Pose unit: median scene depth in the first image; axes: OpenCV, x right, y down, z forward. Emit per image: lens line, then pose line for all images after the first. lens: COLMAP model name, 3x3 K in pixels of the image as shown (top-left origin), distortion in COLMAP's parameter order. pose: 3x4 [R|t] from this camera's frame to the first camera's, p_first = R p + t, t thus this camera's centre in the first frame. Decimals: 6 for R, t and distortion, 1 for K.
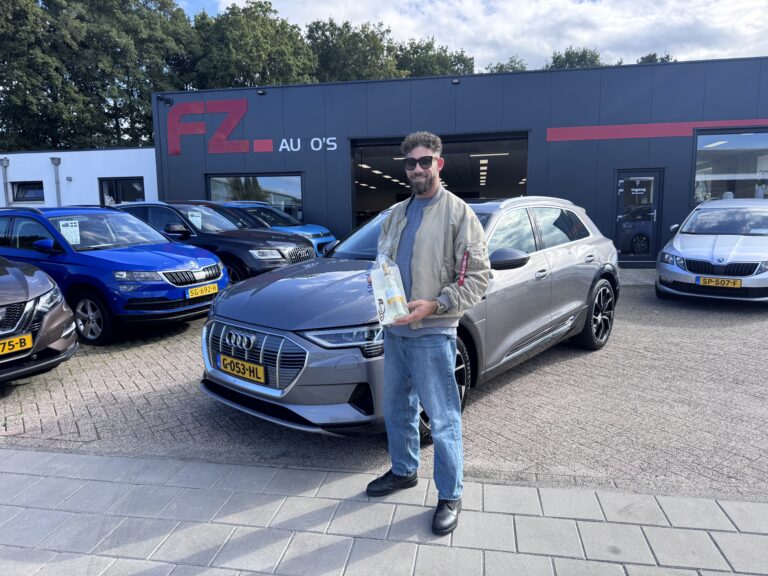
lens RADIAL K [[546.1, 0, 384.9], [0, 546.1, 290.5], [0, 0, 1]] dist [0.036975, -0.045658]
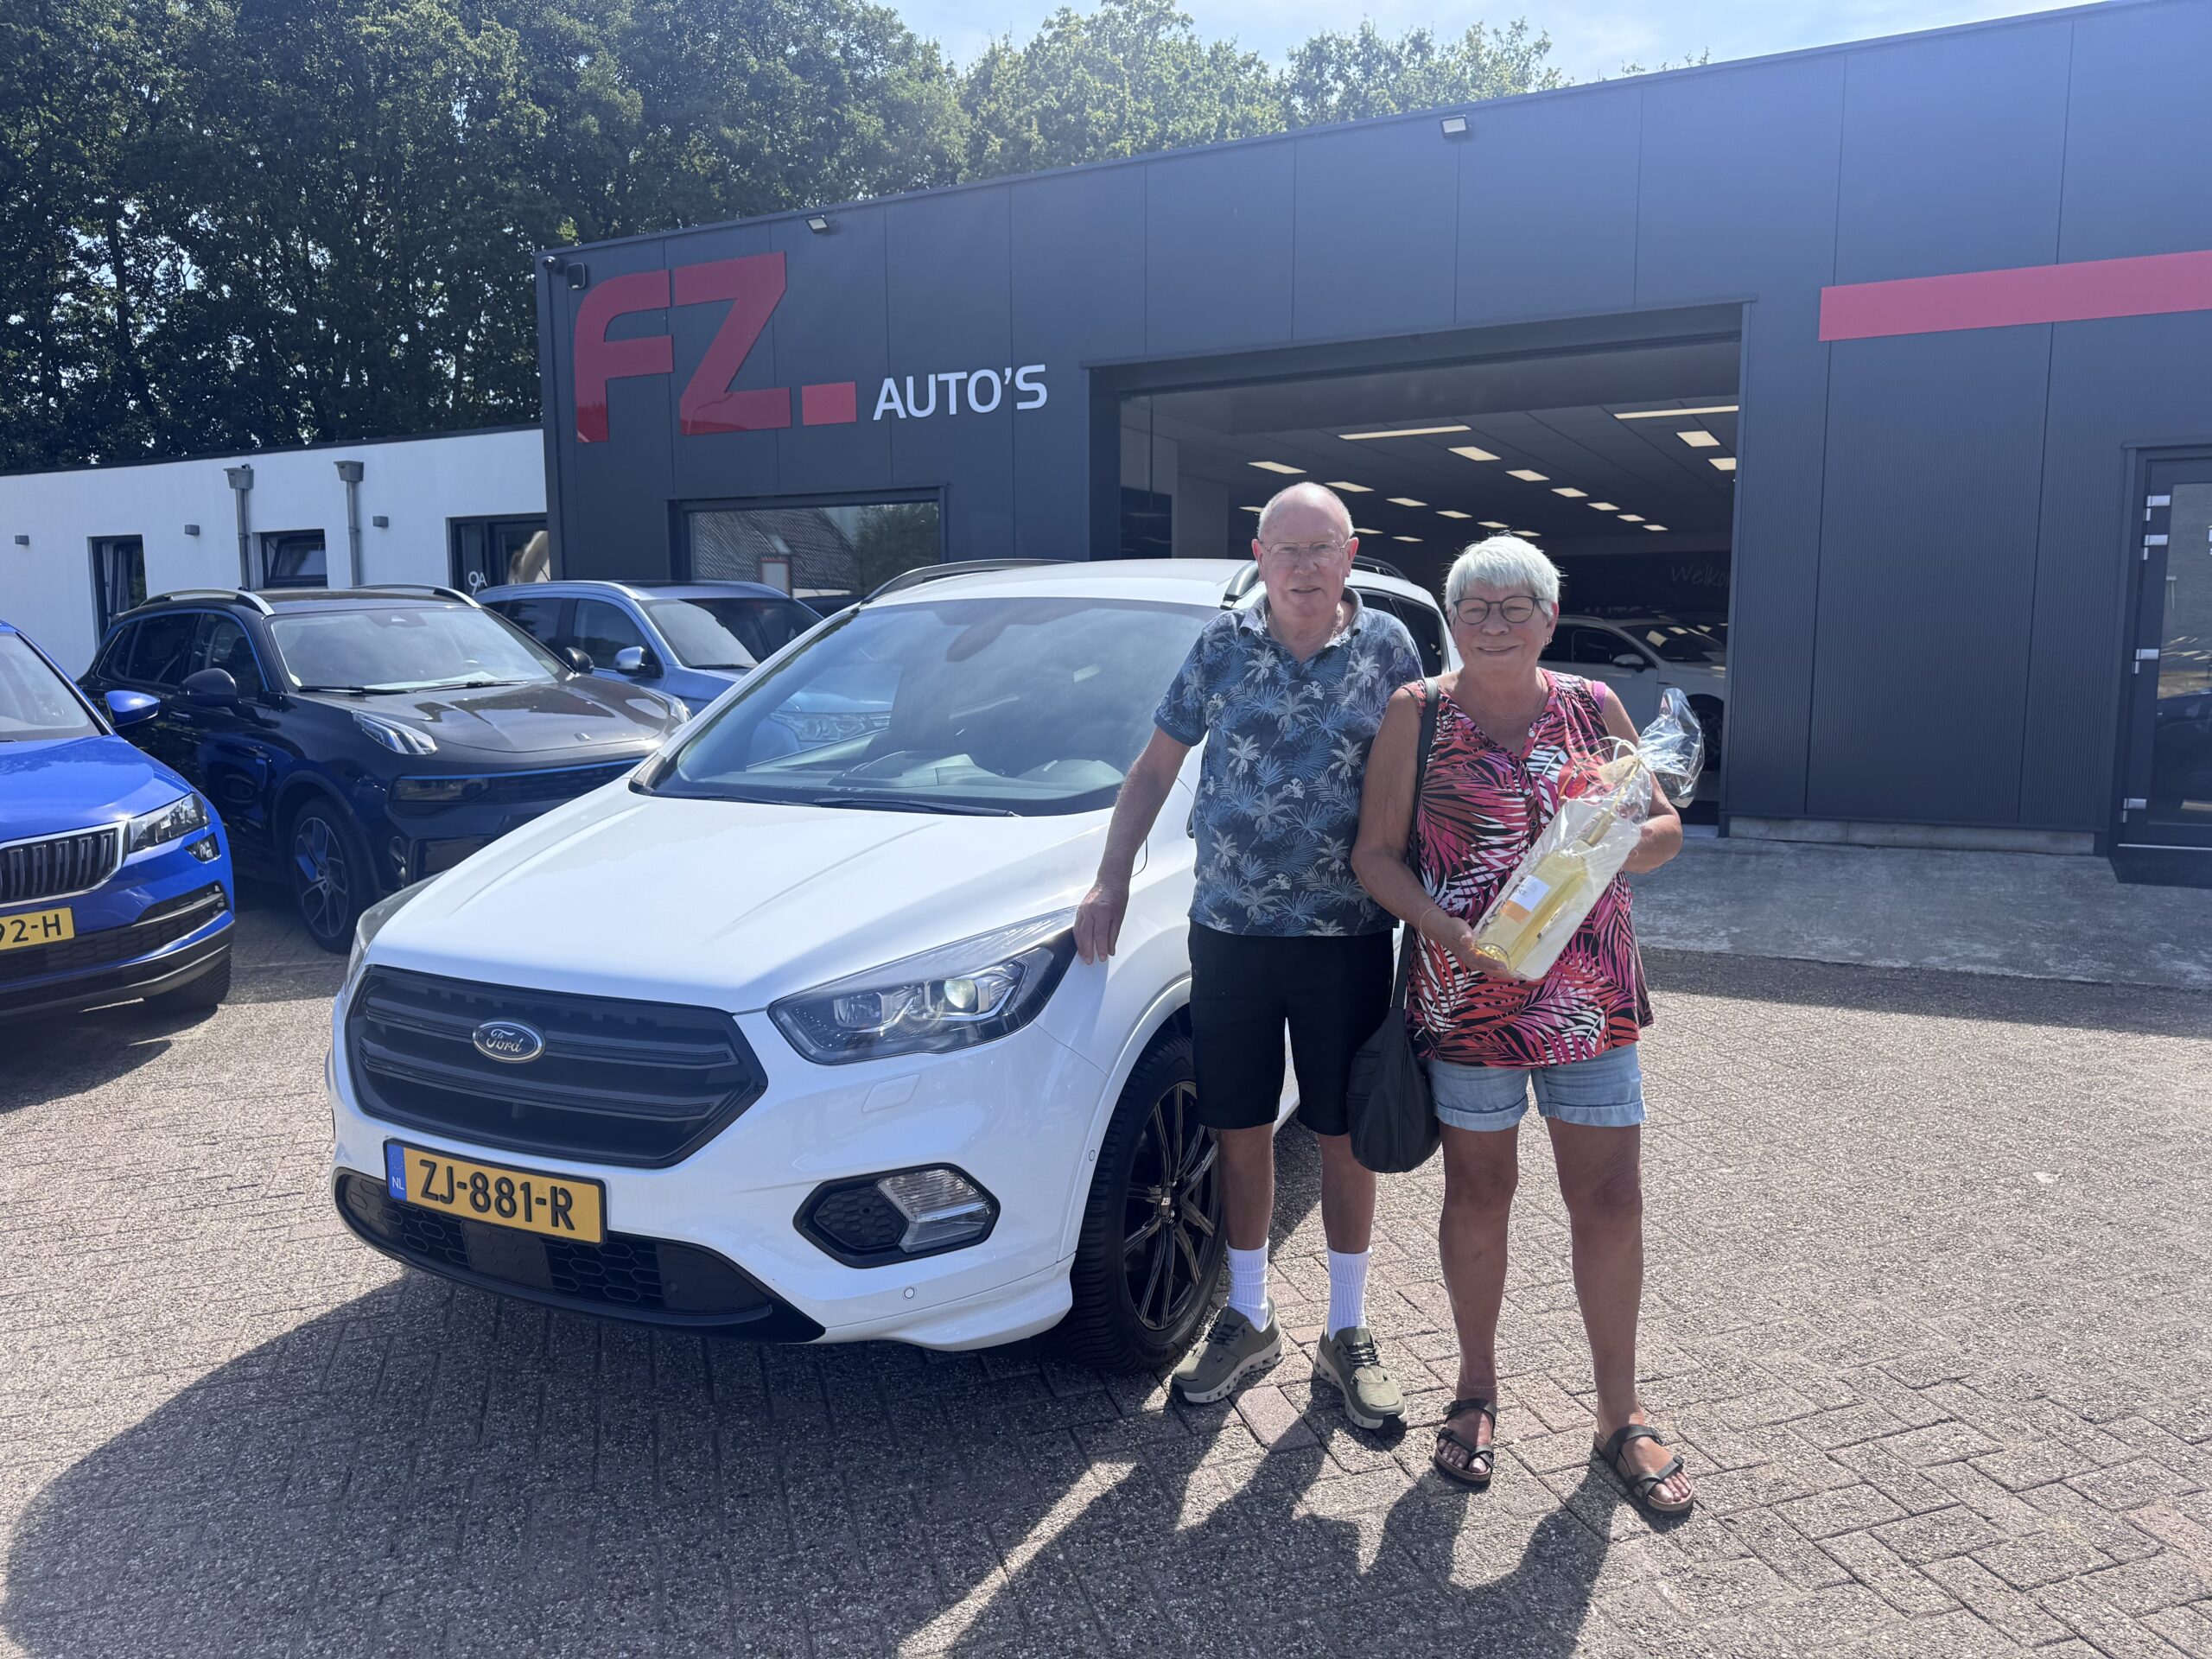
lens RADIAL K [[1572.9, 0, 1106.7], [0, 1572.9, 837.0], [0, 0, 1]] dist [0.036975, -0.045658]
pose [[0.955368, 0.045621, -0.291874, 0.160249], [-0.046413, 0.998913, 0.004217, -0.030590], [0.291749, 0.009518, 0.956447, 0.182158]]
